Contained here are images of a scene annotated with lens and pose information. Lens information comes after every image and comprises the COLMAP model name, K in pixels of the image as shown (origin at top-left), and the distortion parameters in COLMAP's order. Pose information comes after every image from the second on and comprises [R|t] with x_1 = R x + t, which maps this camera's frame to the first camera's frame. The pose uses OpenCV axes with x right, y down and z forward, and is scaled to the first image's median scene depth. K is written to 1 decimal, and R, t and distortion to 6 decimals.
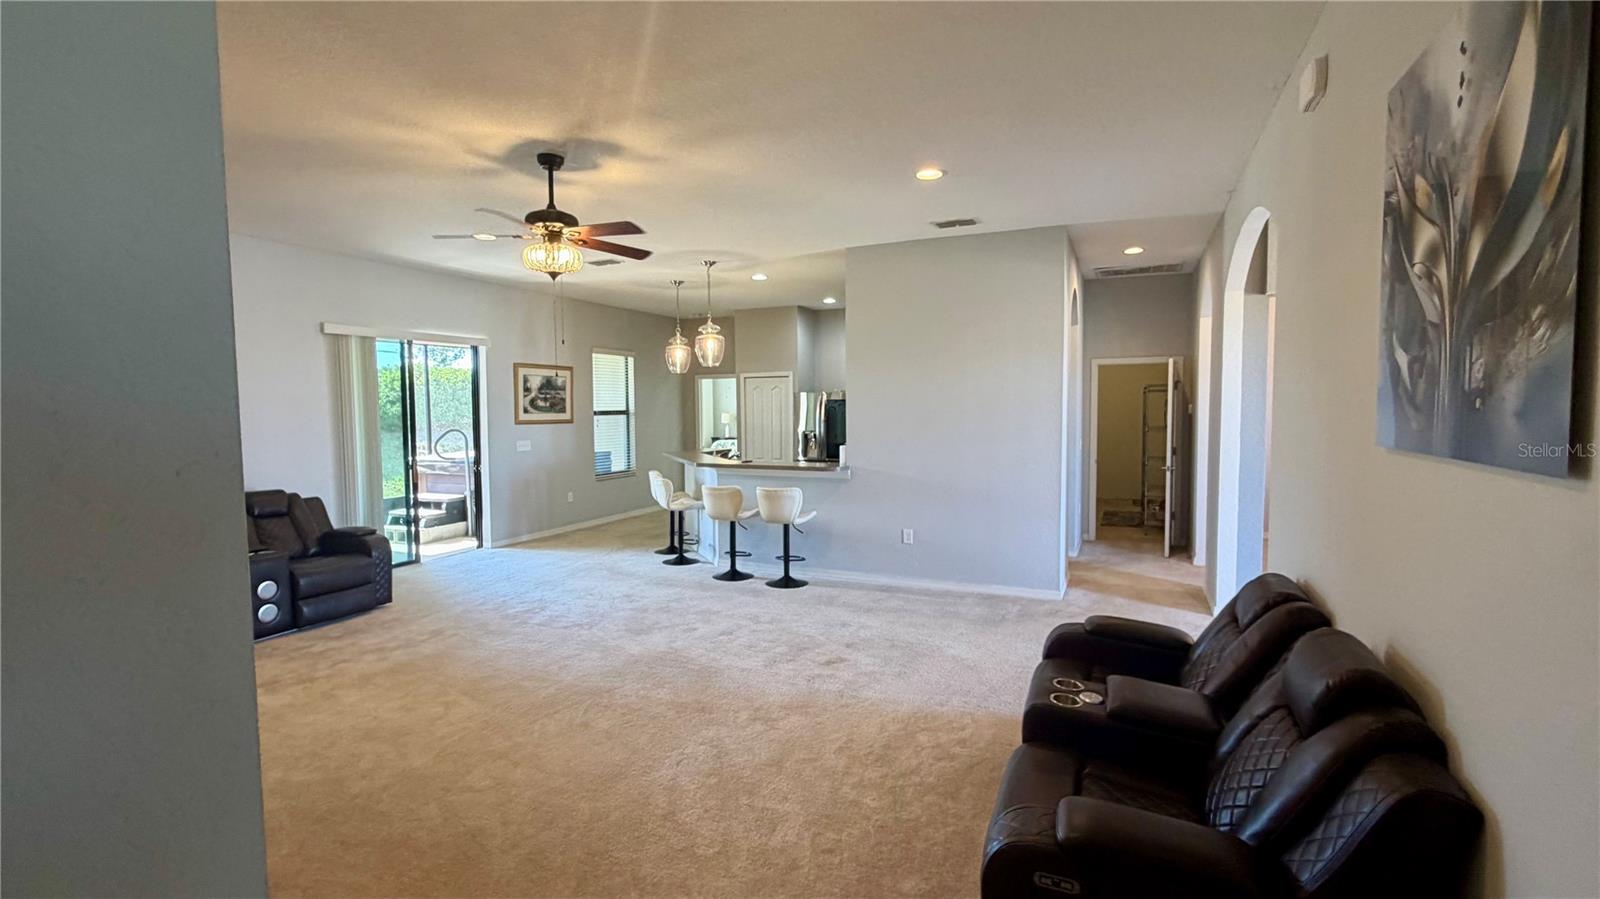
lens RADIAL K [[720.9, 0, 800.0], [0, 720.9, 449.5], [0, 0, 1]] dist [-0.000003, 0.000559]
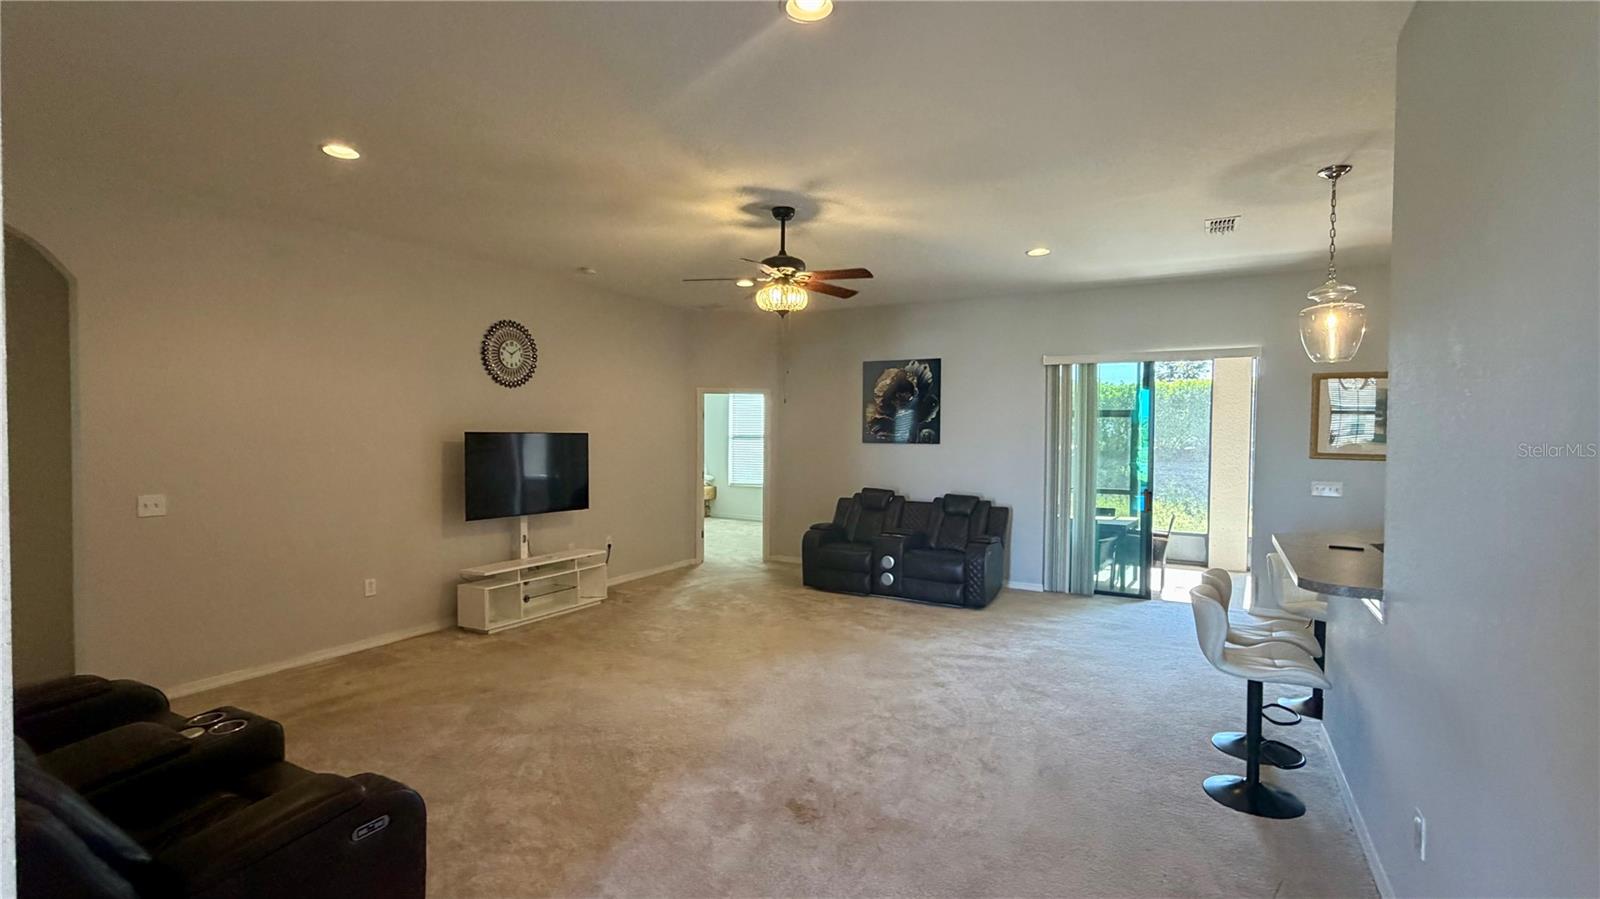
lens RADIAL K [[720.9, 0, 800.0], [0, 720.9, 449.5], [0, 0, 1]] dist [-0.000003, 0.000559]
pose [[-0.083984, 0.033430, -0.995906, 0.641071], [-0.068424, 0.996885, 0.039233, -0.062618], [0.994115, 0.071439, -0.081435, 0.932935]]
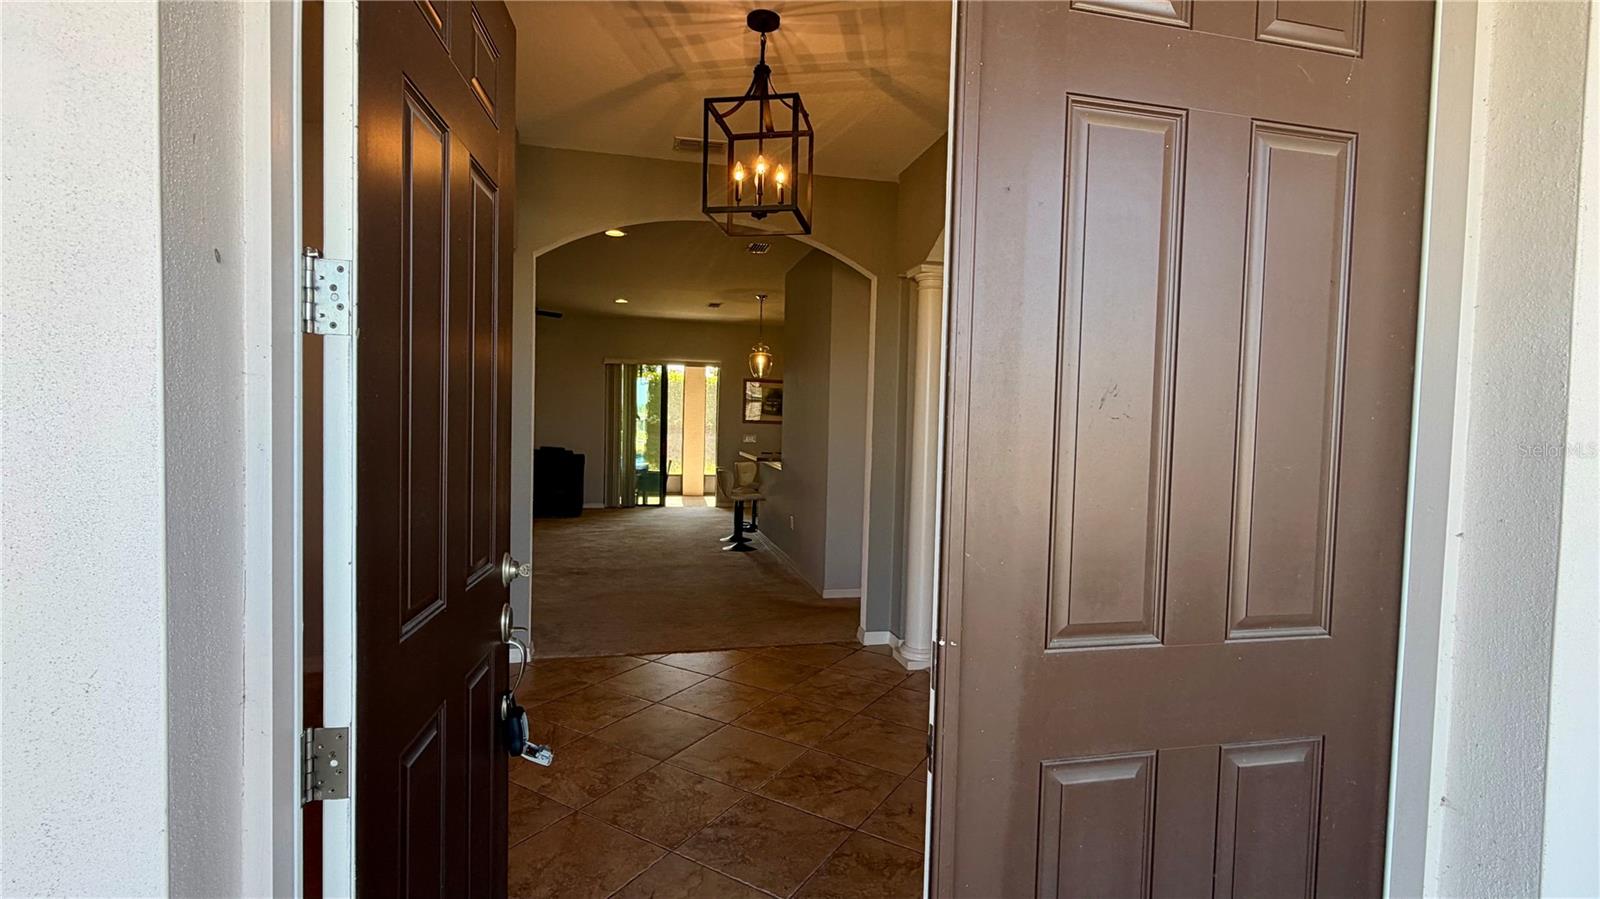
lens RADIAL K [[720.9, 0, 800.0], [0, 720.9, 449.5], [0, 0, 1]] dist [-0.000003, 0.000559]
pose [[0.611210, 0.053265, -0.789674, 1.339243], [-0.076462, 0.997040, 0.008070, -0.003802], [0.787766, 0.055448, 0.613474, 0.394676]]
